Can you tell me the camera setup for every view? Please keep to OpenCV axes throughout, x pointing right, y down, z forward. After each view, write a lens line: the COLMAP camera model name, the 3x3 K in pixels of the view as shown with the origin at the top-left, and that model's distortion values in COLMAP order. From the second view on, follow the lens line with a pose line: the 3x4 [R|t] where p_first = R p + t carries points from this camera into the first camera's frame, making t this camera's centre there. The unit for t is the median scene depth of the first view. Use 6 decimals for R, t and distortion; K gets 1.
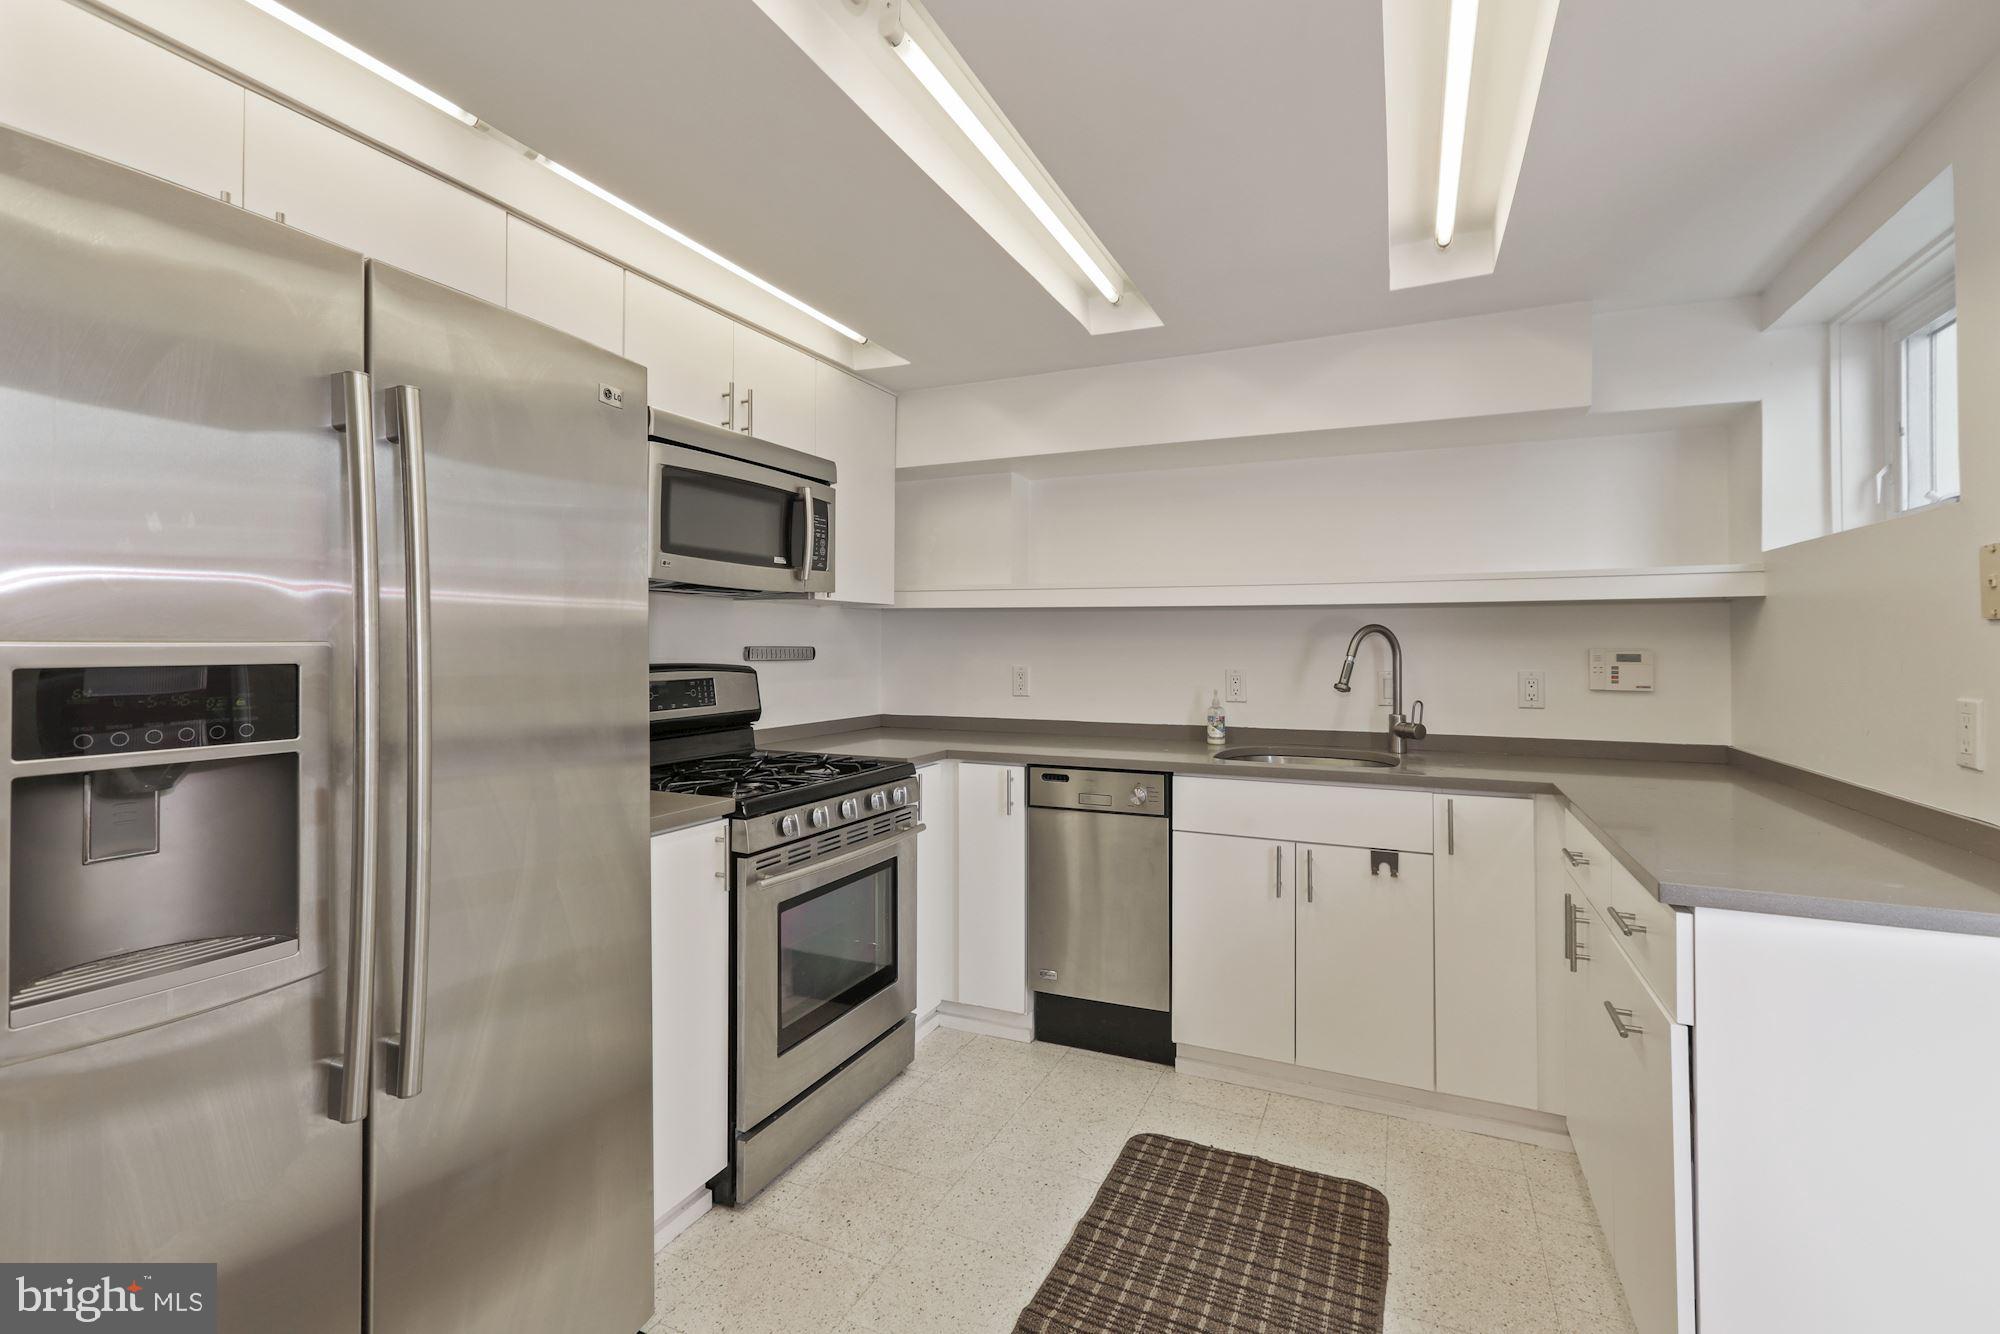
lens RADIAL K [[894.6, 0, 1011.4], [0, 894.6, 630.3], [0, 0, 1]] dist [-0.015906, 0.007825]
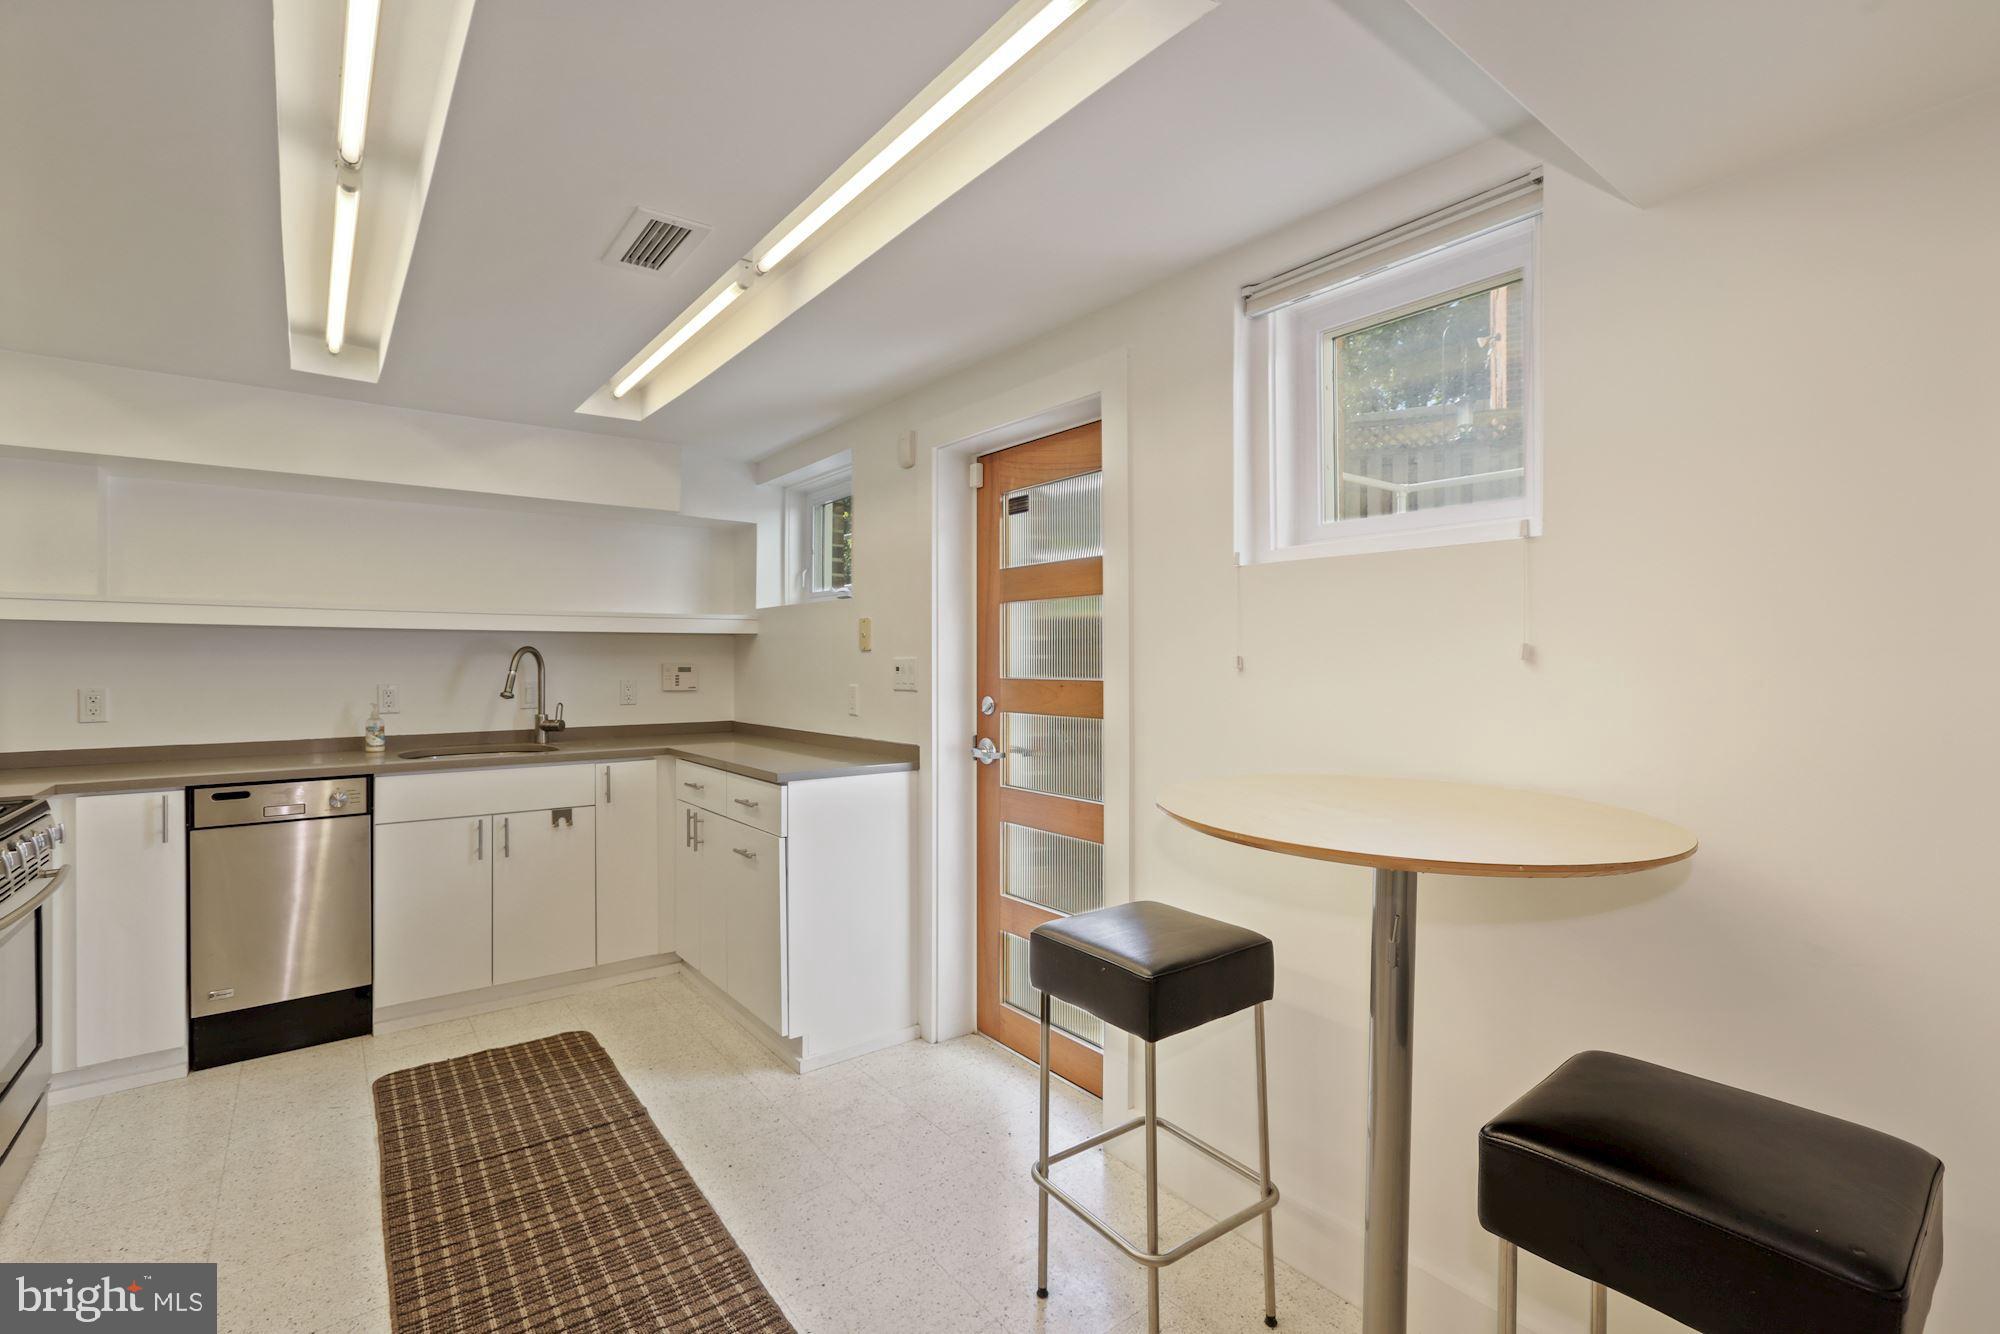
lens RADIAL K [[894.6, 0, 995.1], [0, 894.6, 662.6], [0, 0, 1]] dist [-0.015906, 0.007825]
pose [[0.467918, -0.005035, 0.883757, -0.453125], [-0.013468, 0.999827, 0.012827, -0.009694], [-0.883669, -0.017904, 0.467770, -0.232069]]
